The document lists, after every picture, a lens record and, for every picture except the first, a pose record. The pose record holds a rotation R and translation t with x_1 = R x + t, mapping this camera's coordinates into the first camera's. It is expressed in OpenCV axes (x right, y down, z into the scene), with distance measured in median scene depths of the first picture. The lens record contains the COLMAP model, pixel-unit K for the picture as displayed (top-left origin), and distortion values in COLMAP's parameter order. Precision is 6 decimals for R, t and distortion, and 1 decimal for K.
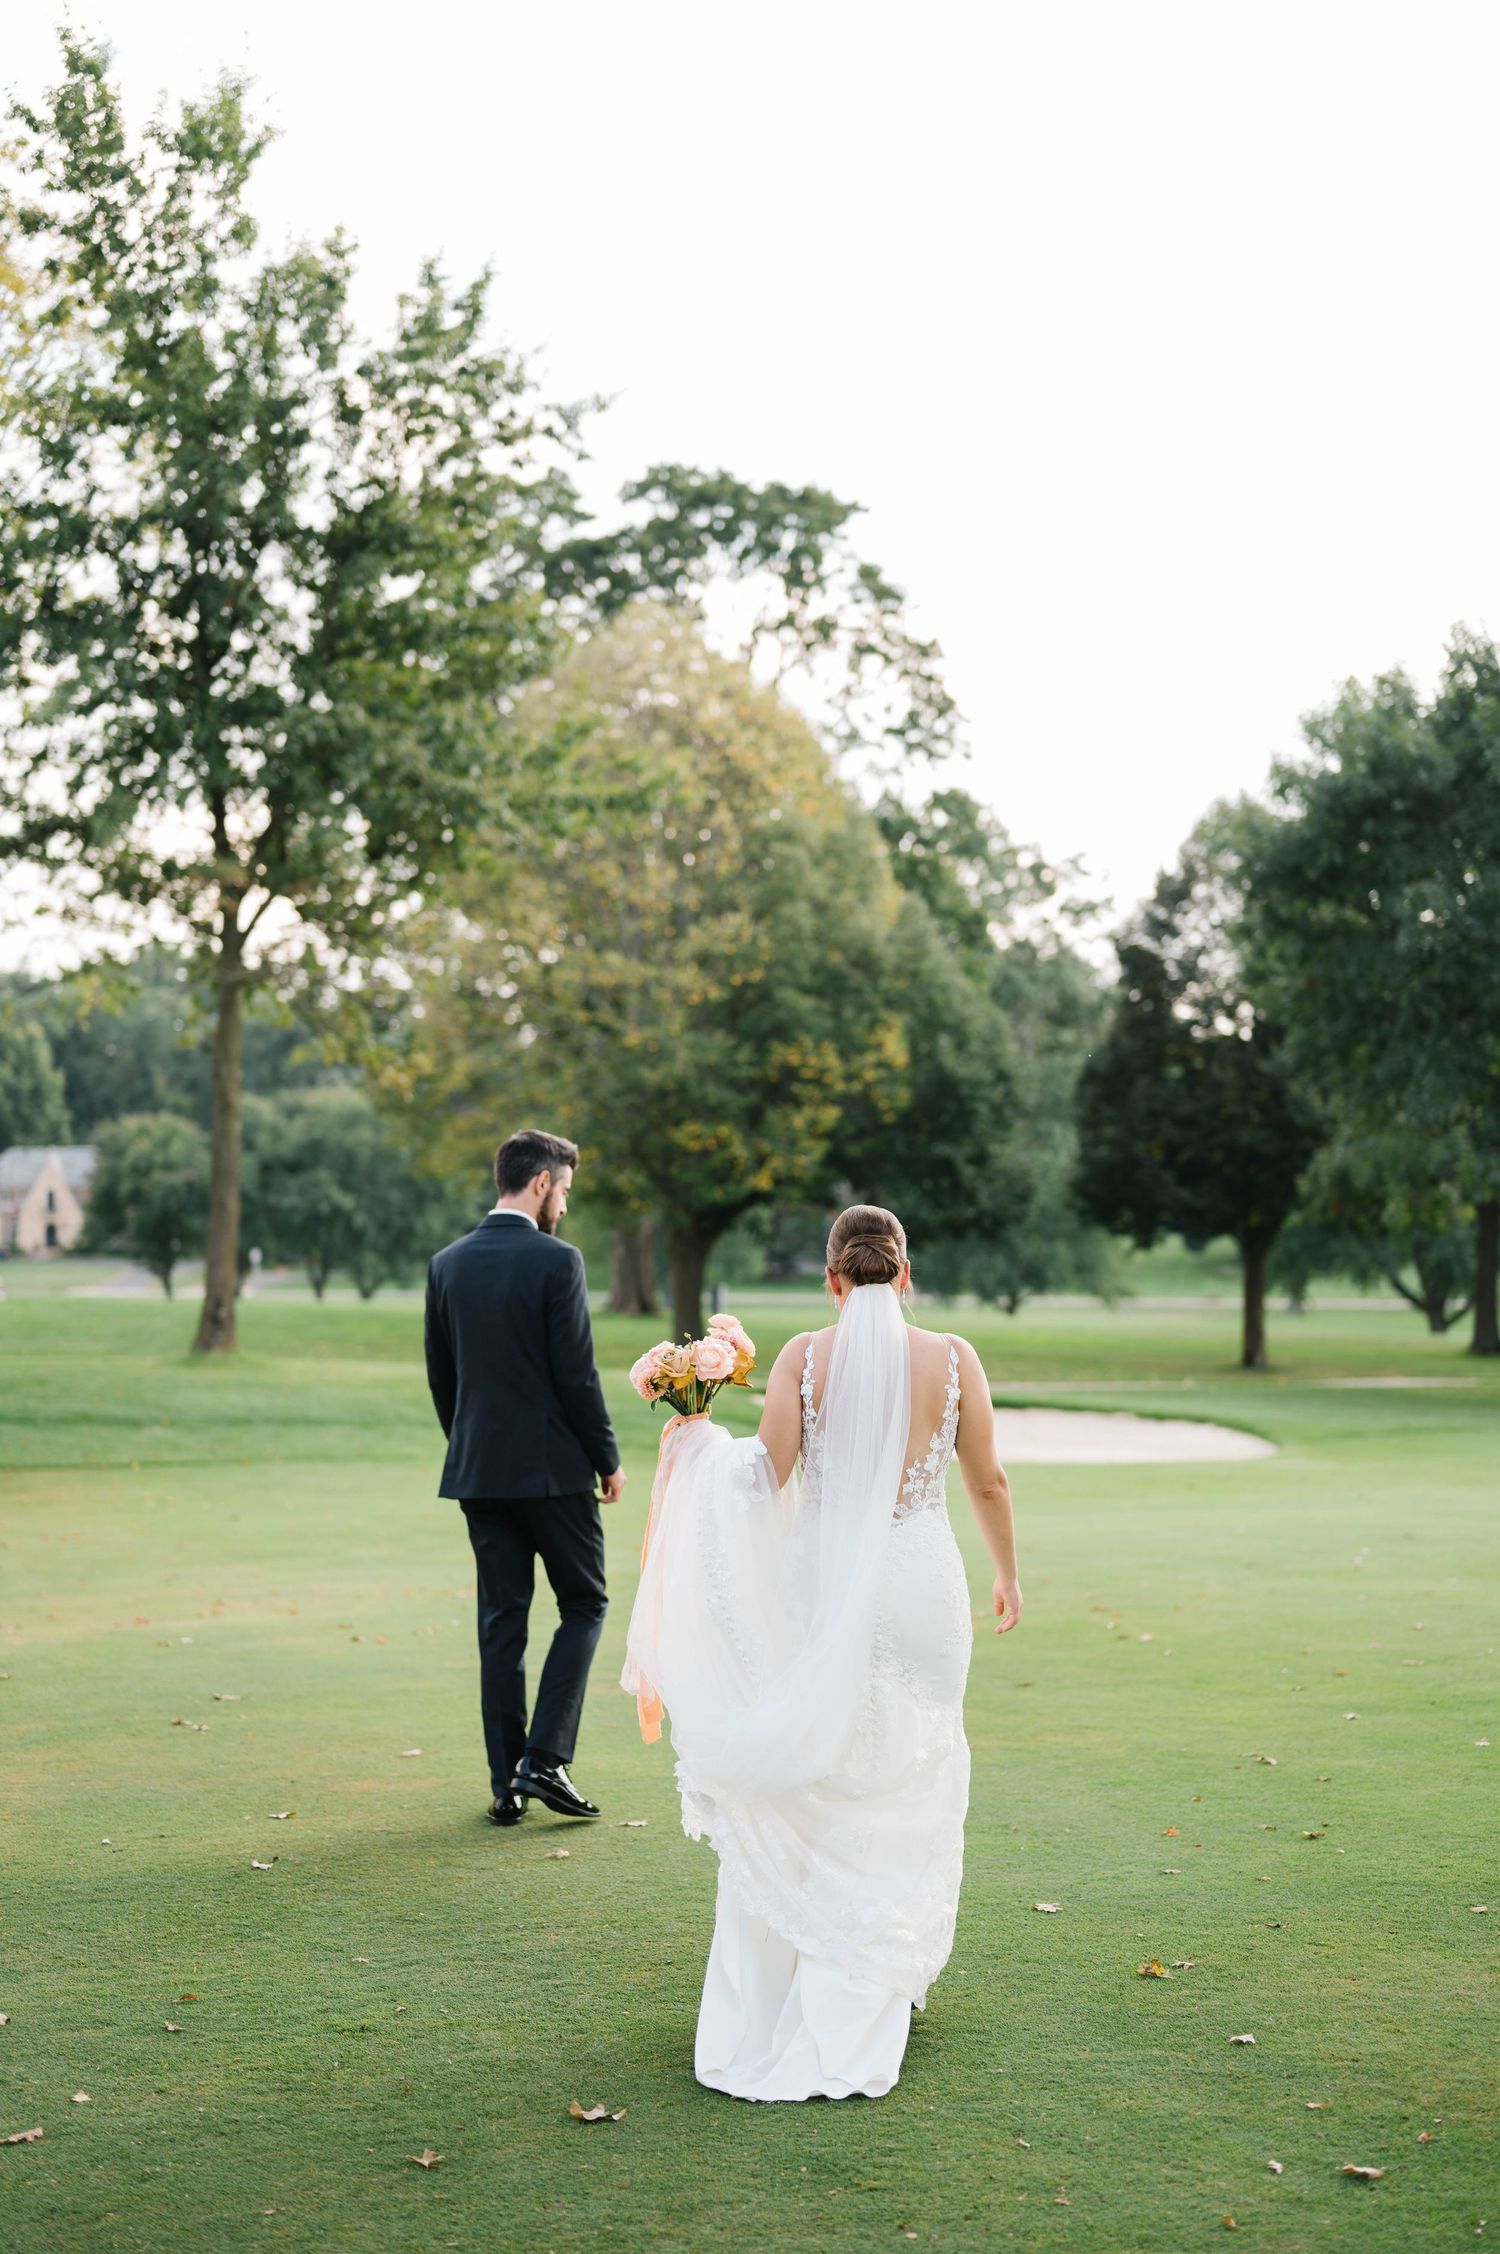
lens RADIAL K [[3249.4, 0, 747.7], [0, 3249.4, 1113.9], [0, 0, 1]] dist [0.006780, 0.000000]
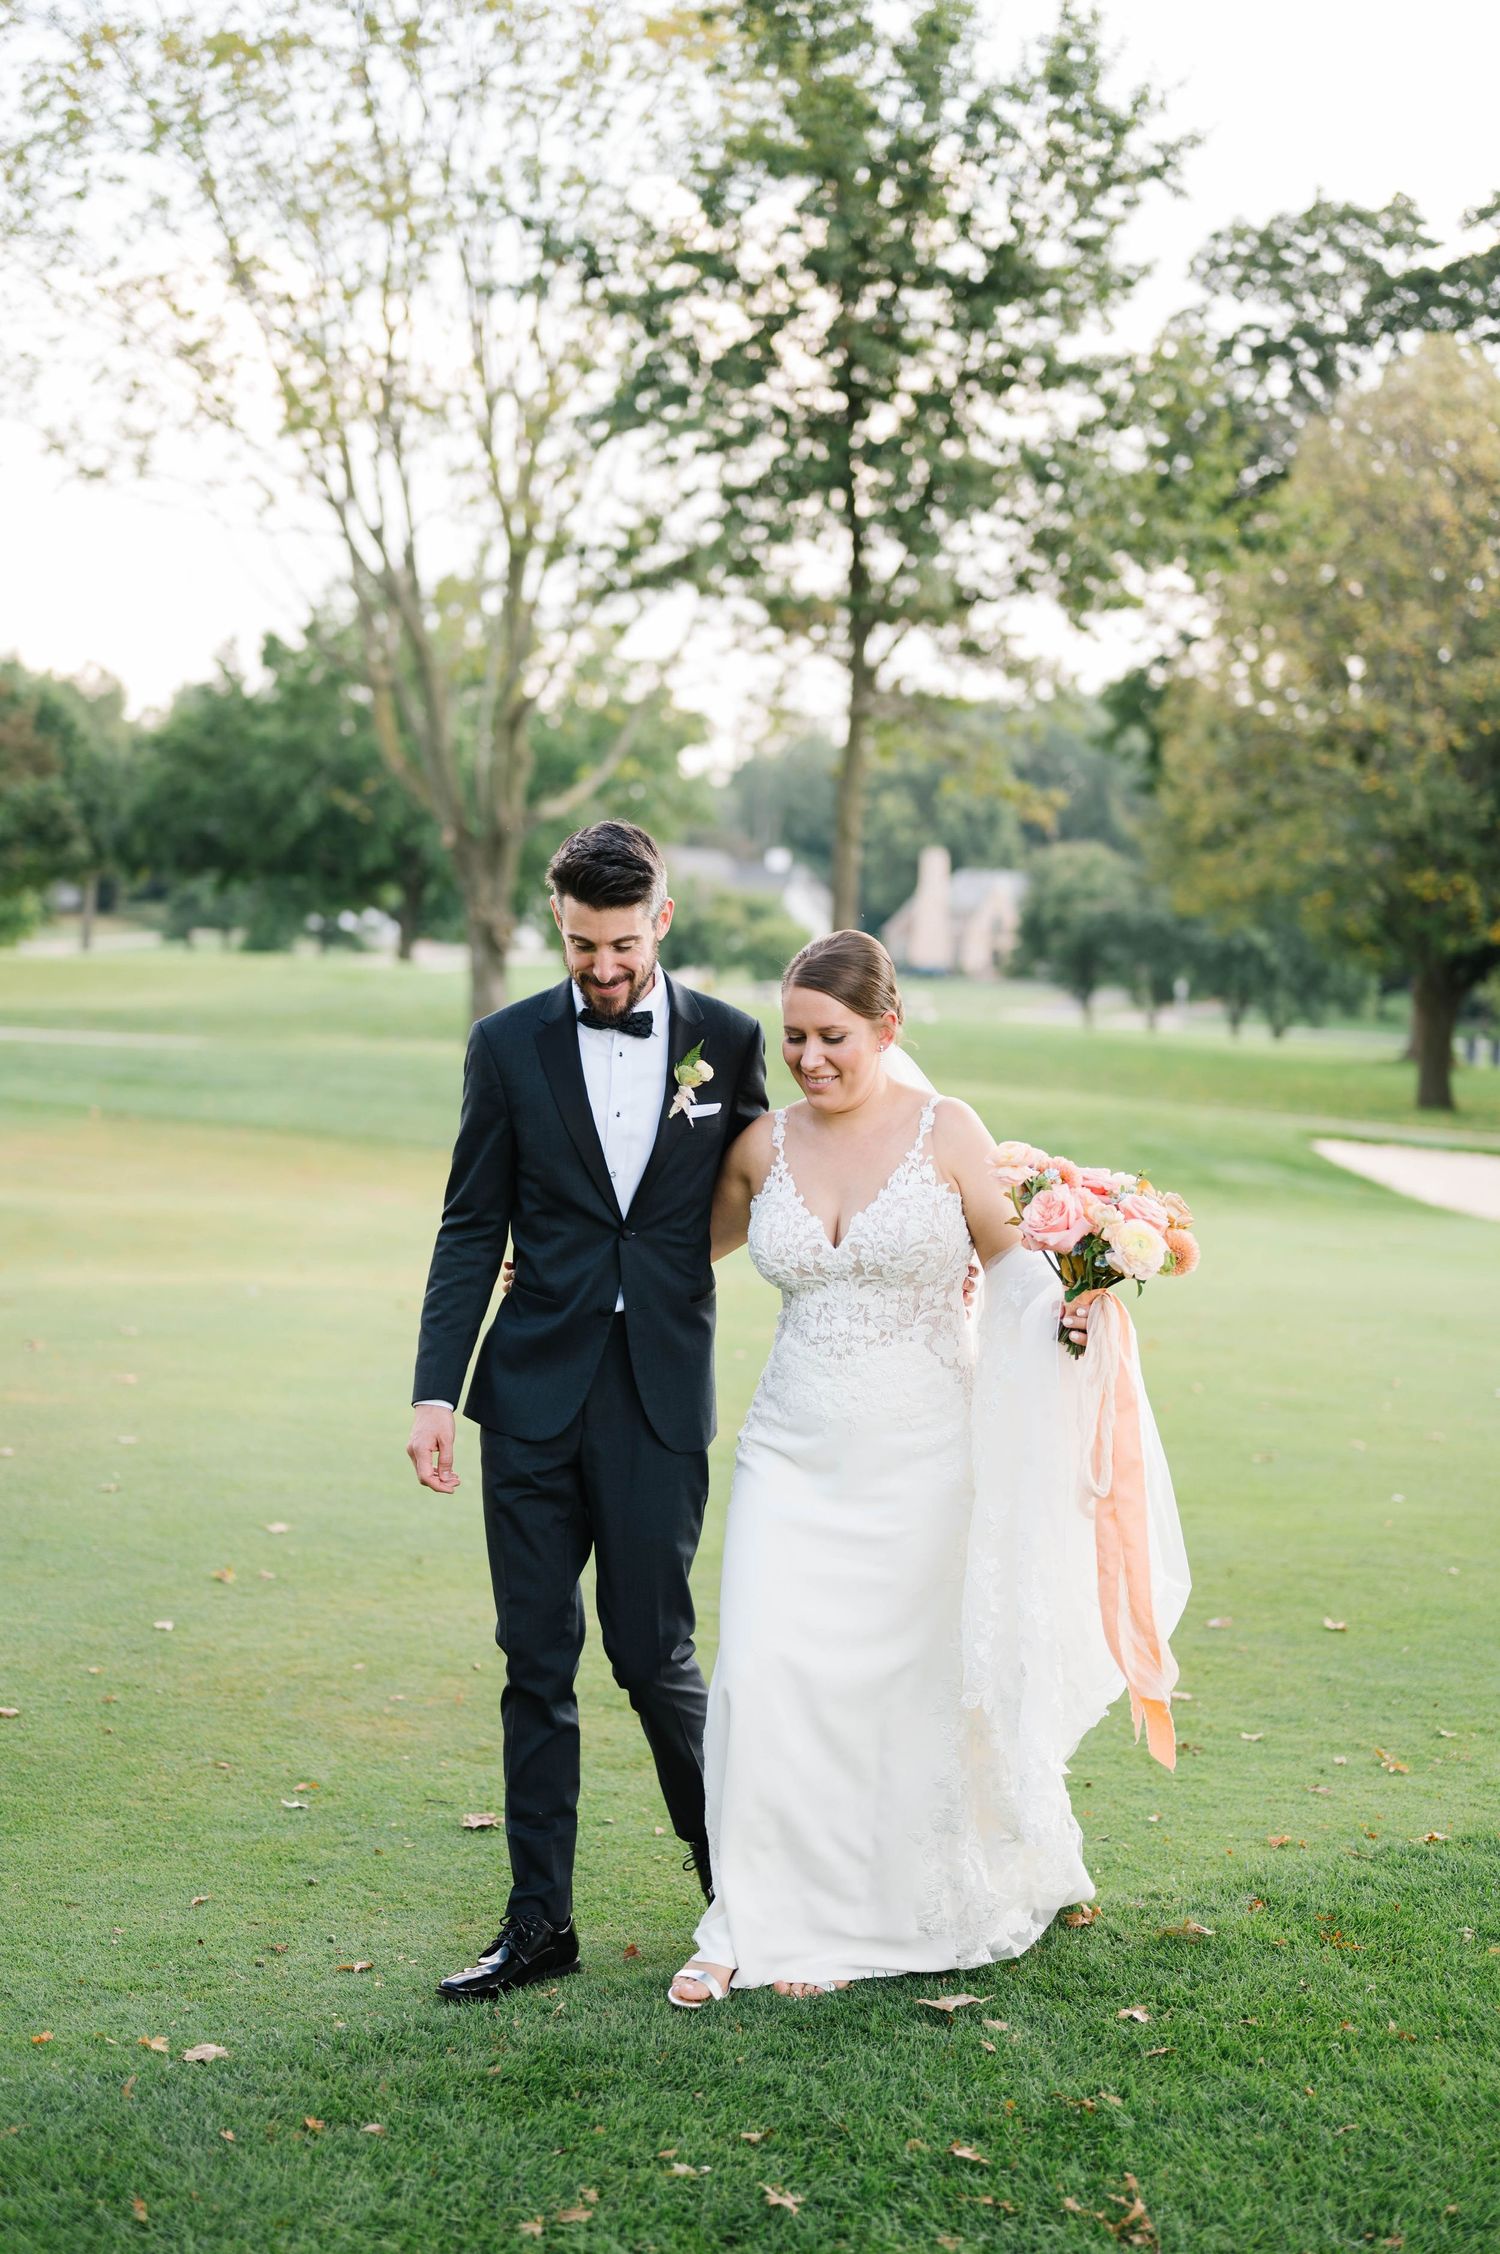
lens RADIAL K [[3249.4, 0, 761.8], [0, 3249.4, 1109.2], [0, 0, 1]] dist [0.006780, 0.000000]
pose [[0.950823, 0.066601, -0.302490, 0.090409], [-0.042241, 0.995367, 0.086376, -0.002002], [0.306842, -0.069351, 0.949231, -0.004739]]
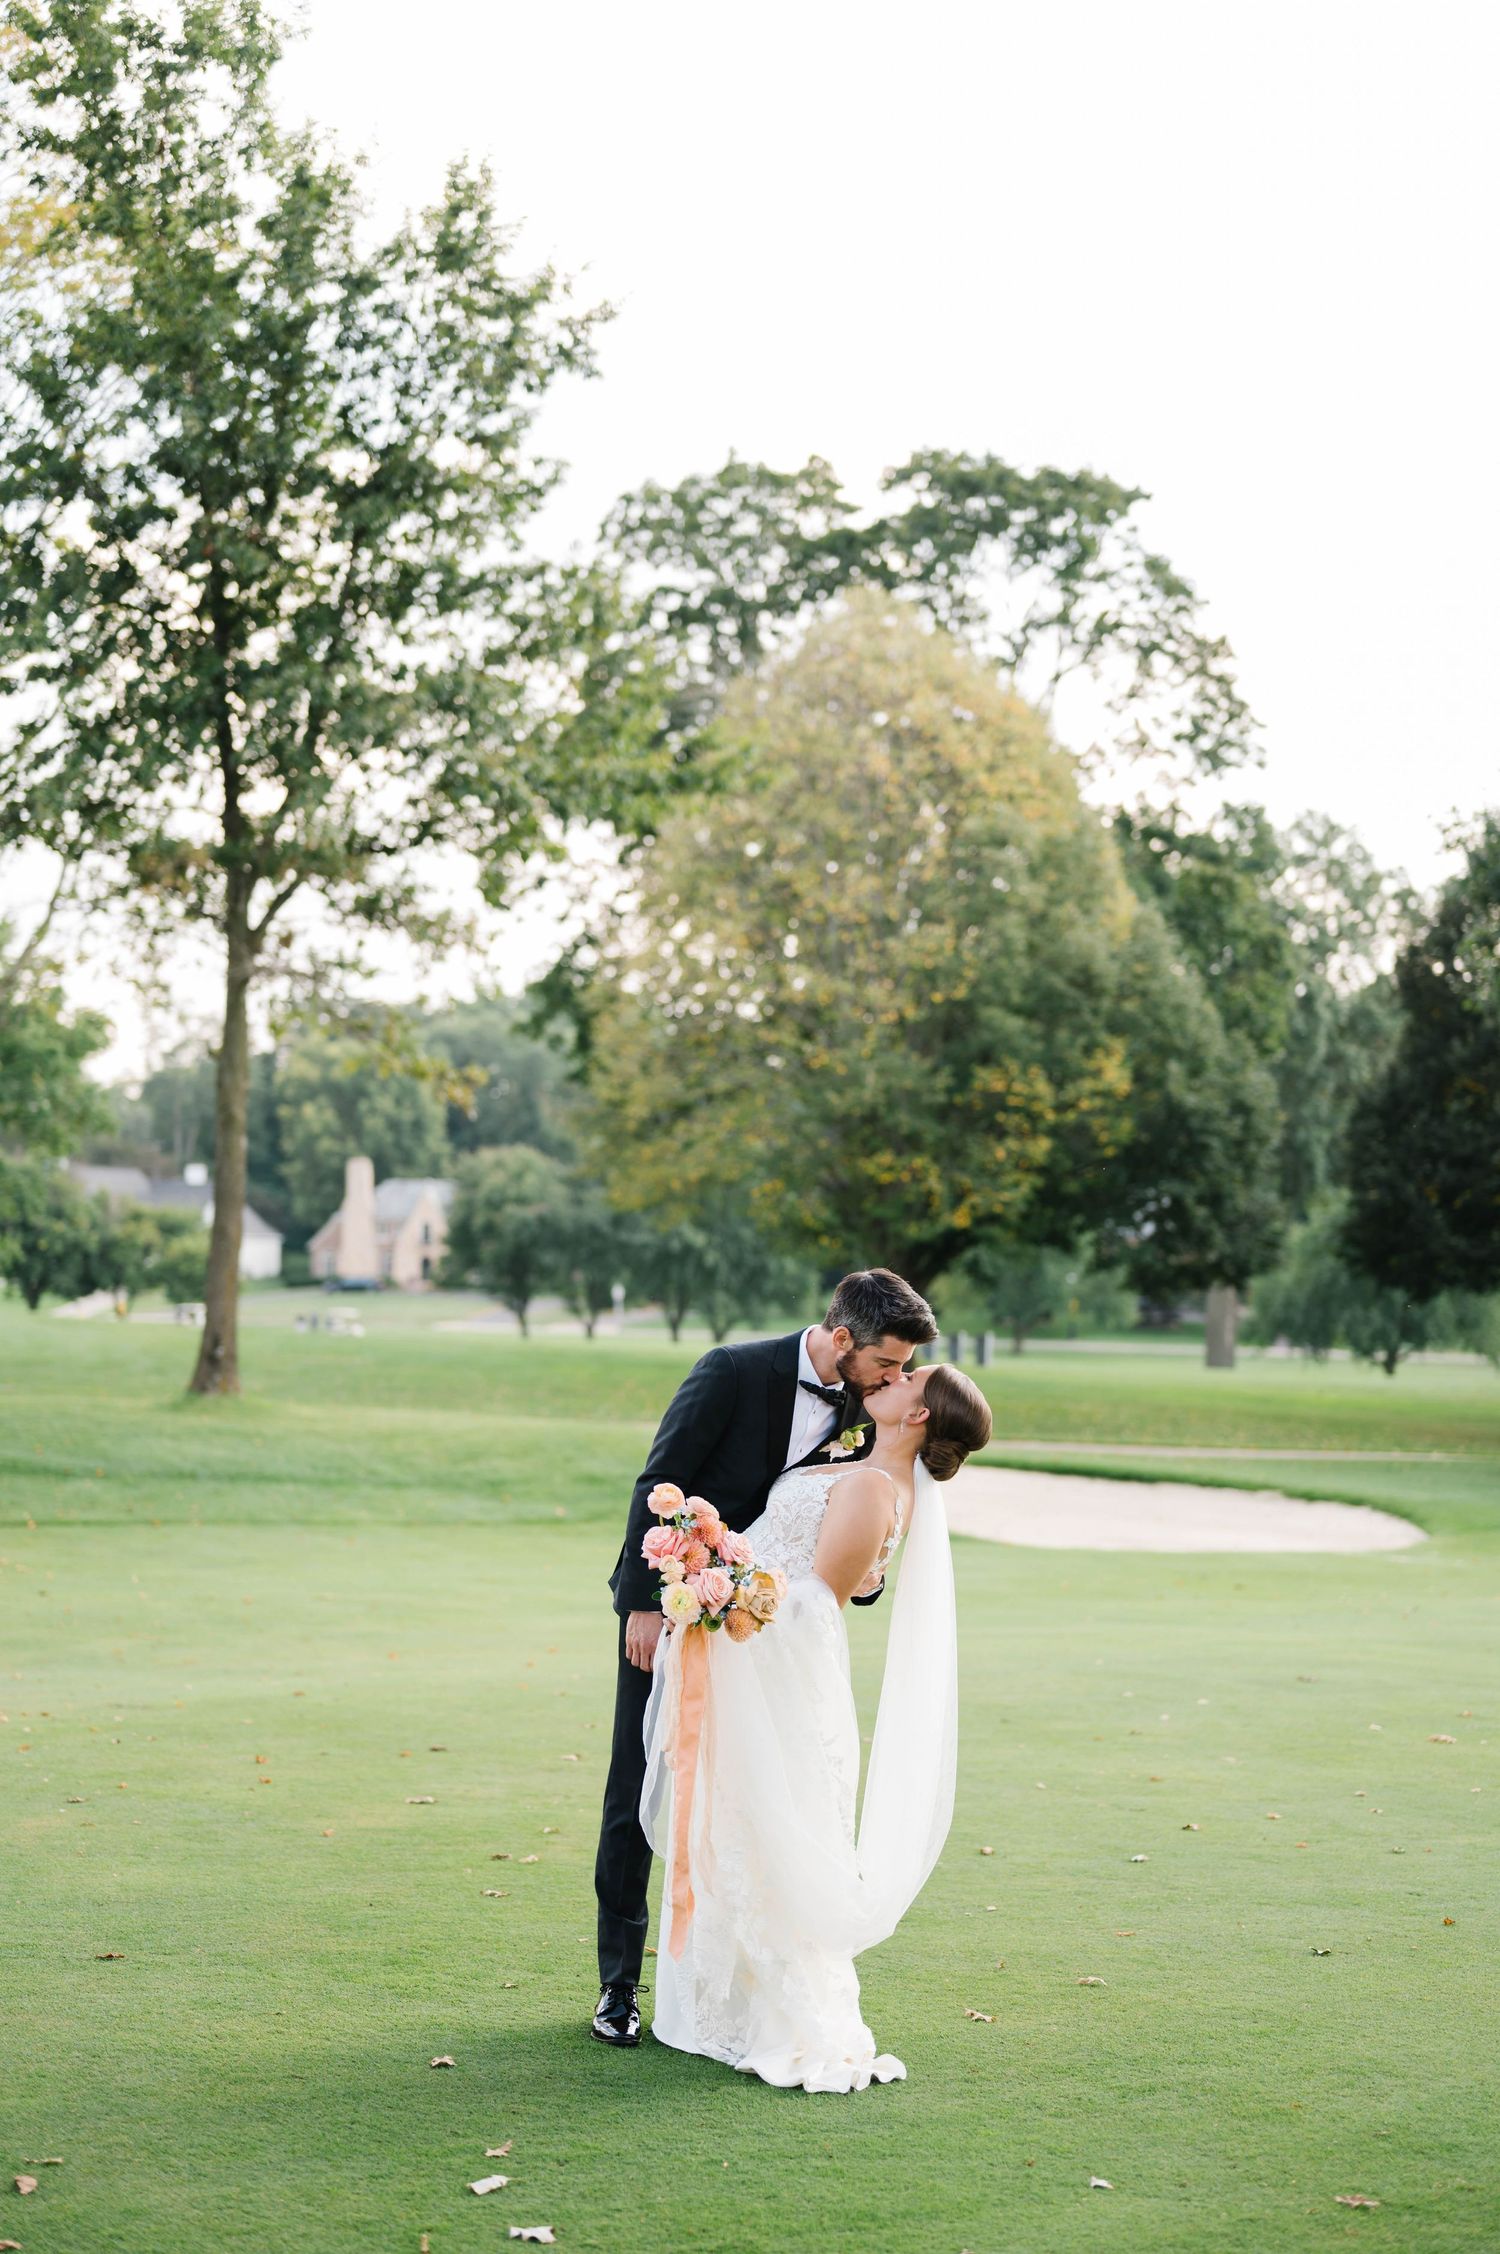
lens RADIAL K [[3249.4, 0, 773.9], [0, 3249.4, 1143.5], [0, 0, 1]] dist [0.006780, 0.000000]
pose [[0.990951, 0.013818, -0.133510, 0.071015], [-0.014397, 0.999891, -0.003376, 0.003273], [0.133448, 0.005268, 0.991042, 0.089825]]
